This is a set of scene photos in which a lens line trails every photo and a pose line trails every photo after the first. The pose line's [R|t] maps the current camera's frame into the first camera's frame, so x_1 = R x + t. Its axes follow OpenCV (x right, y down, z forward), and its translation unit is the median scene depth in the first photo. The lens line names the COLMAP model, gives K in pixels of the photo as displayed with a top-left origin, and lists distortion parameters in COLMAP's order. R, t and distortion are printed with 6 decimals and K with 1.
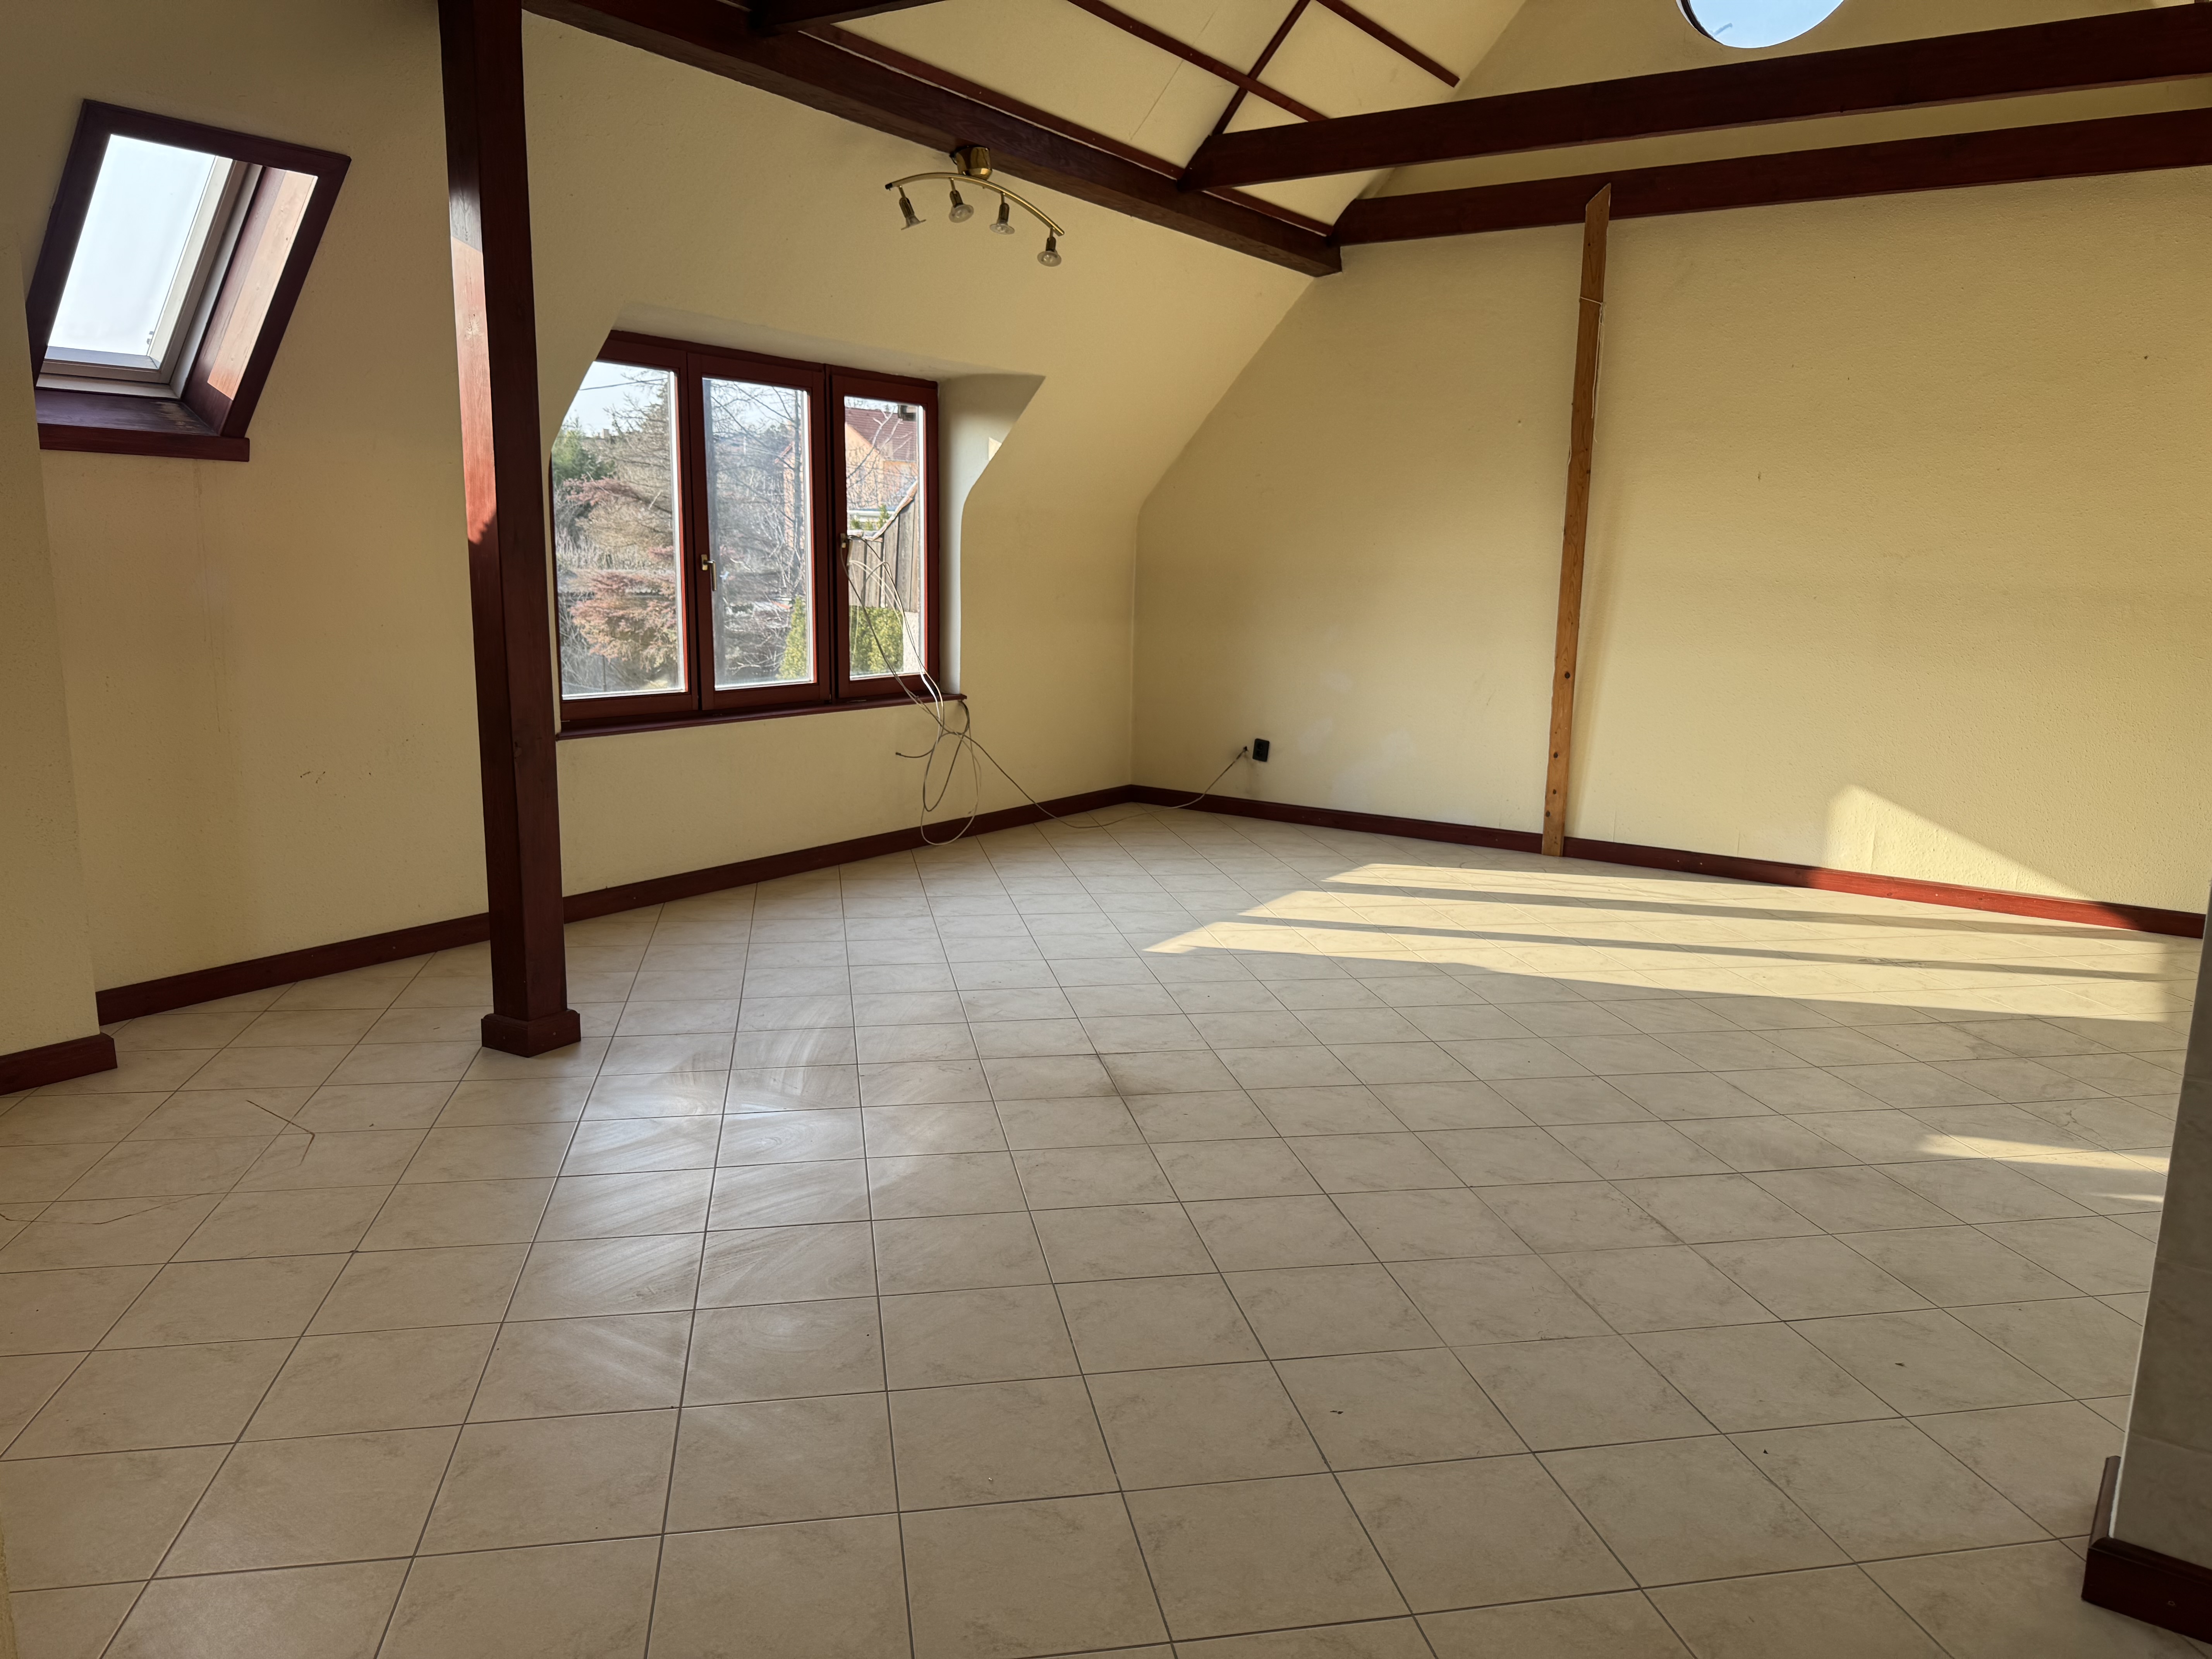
lens RADIAL K [[1554.1, 0, 1105.9], [0, 1554.1, 831.3], [0, 0, 1]] dist [0.009484, -0.007919]
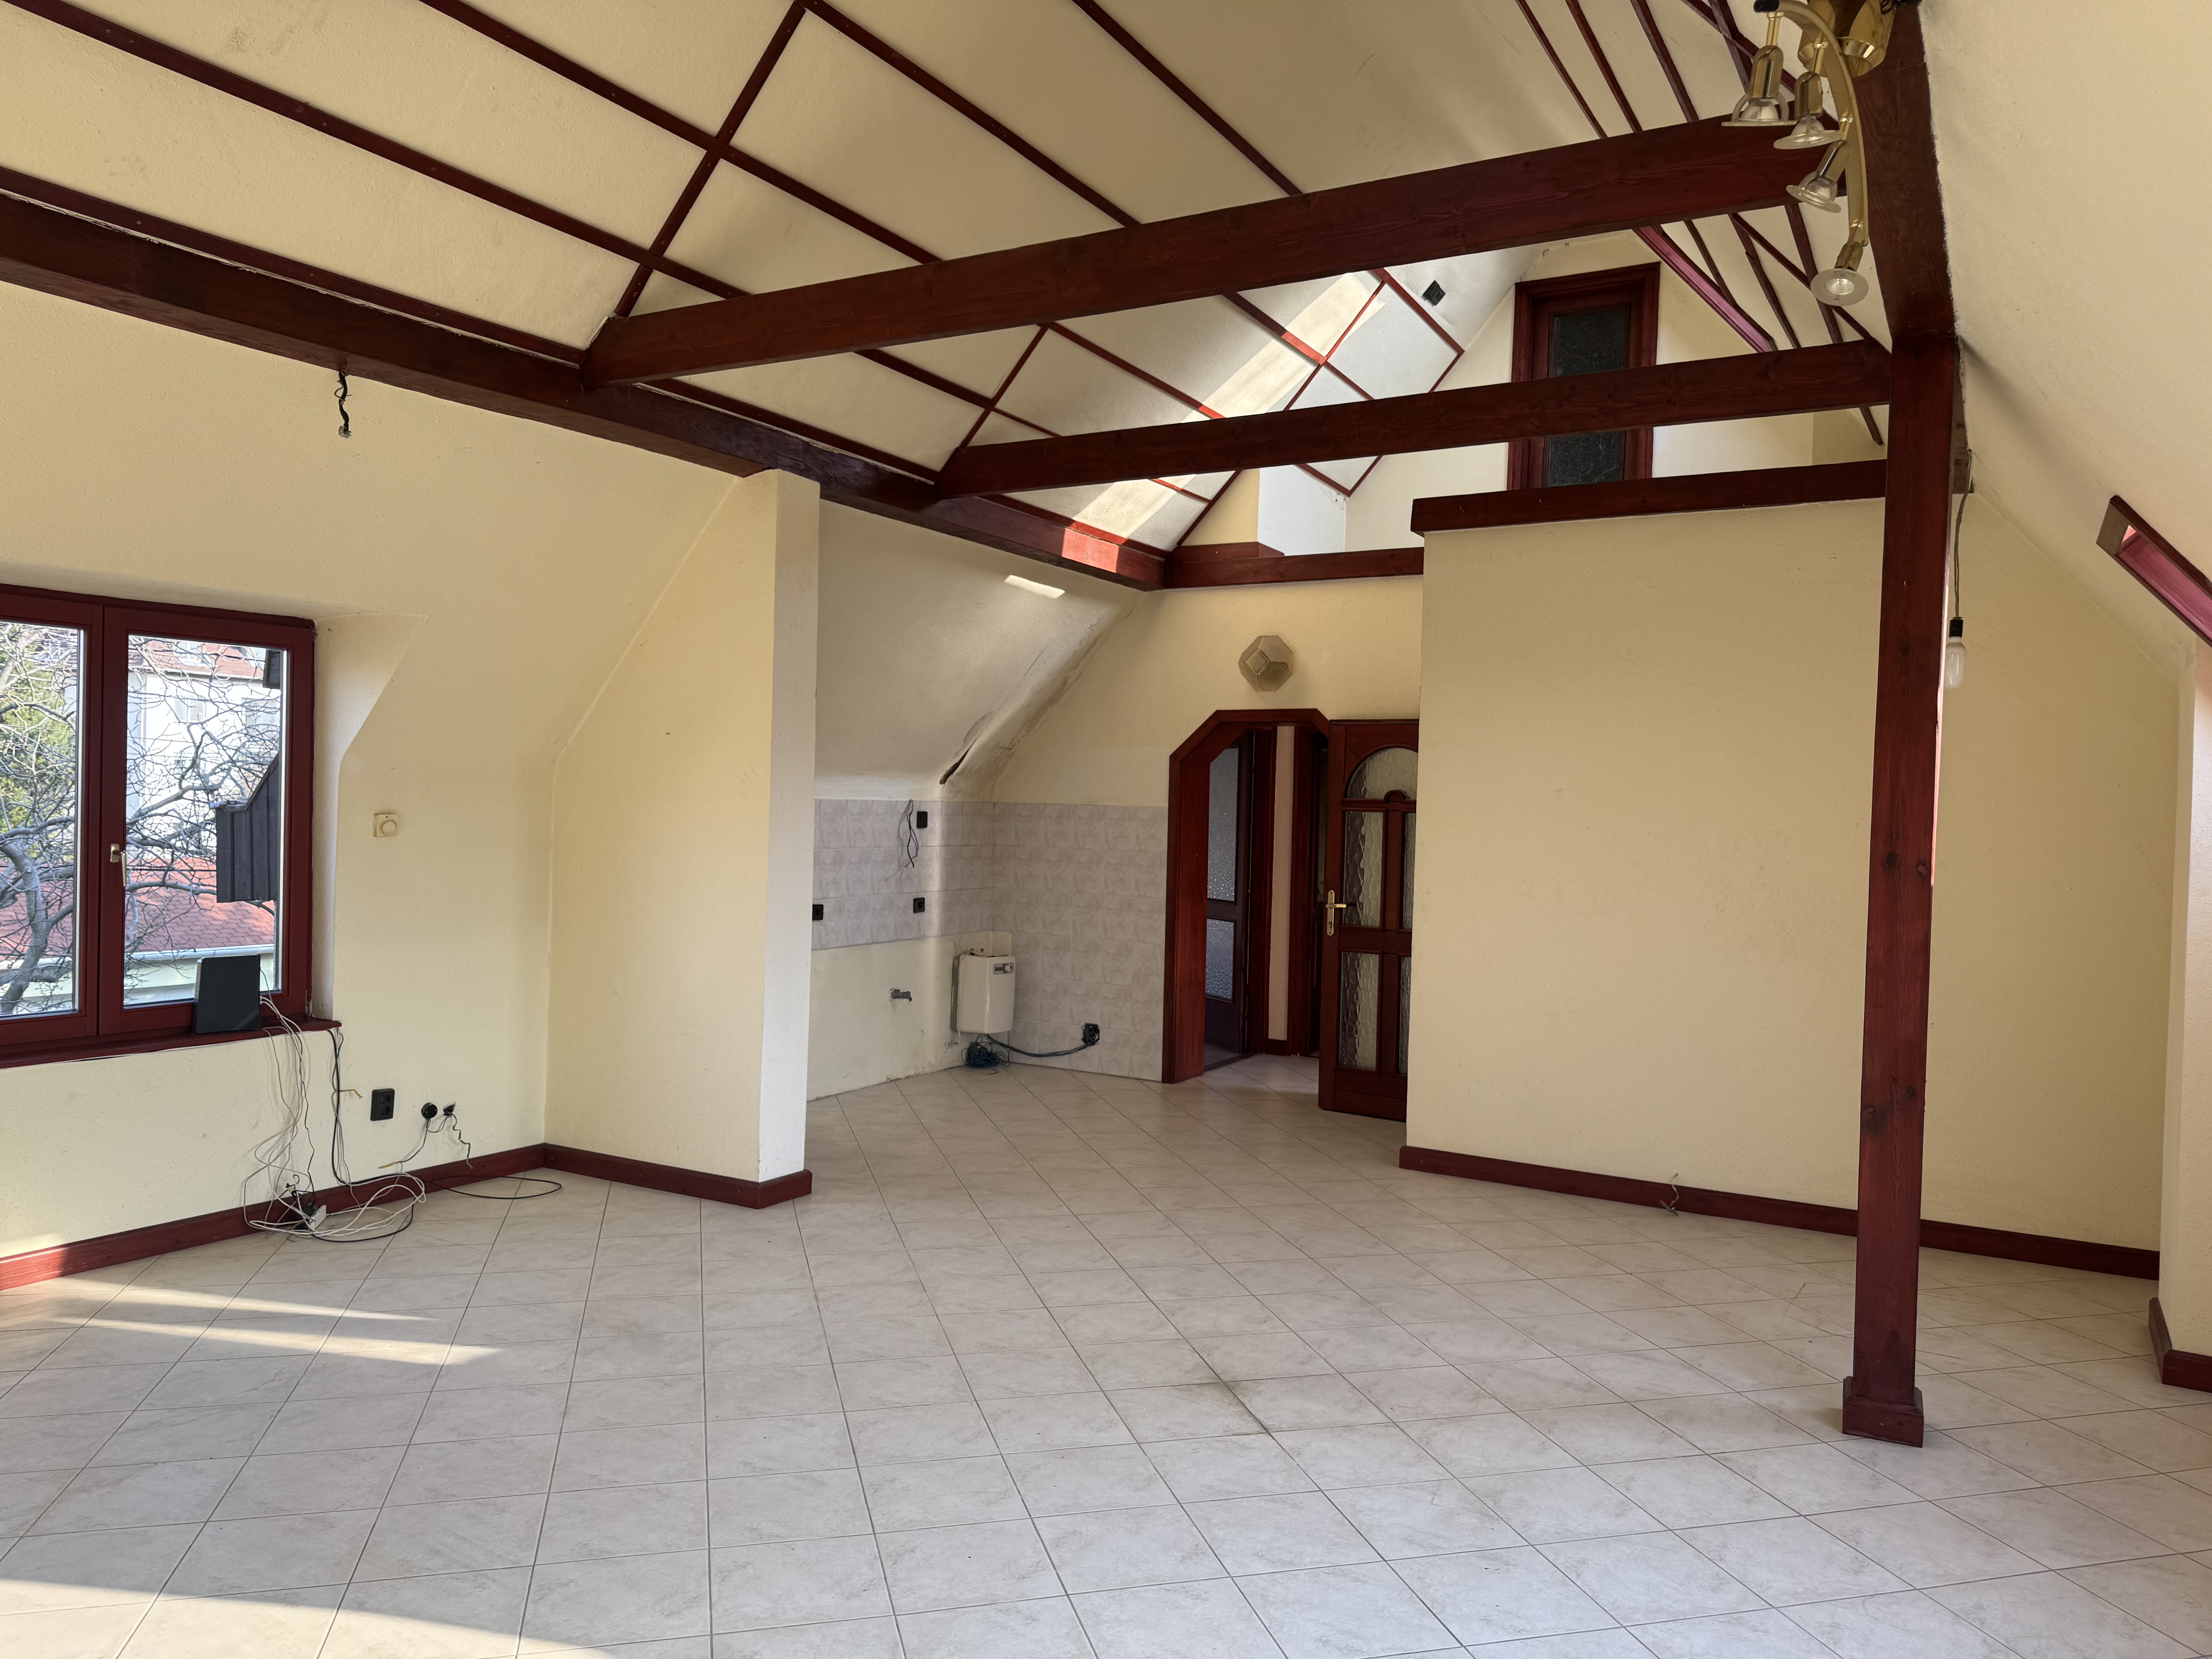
lens RADIAL K [[1554.1, 0, 1106.7], [0, 1554.1, 834.8], [0, 0, 1]] dist [0.009484, -0.007919]
pose [[-0.996324, -0.043917, -0.073552, 0.179204], [-0.057684, 0.978704, 0.197005, -0.384732], [0.063334, 0.200524, -0.977640, 1.948802]]
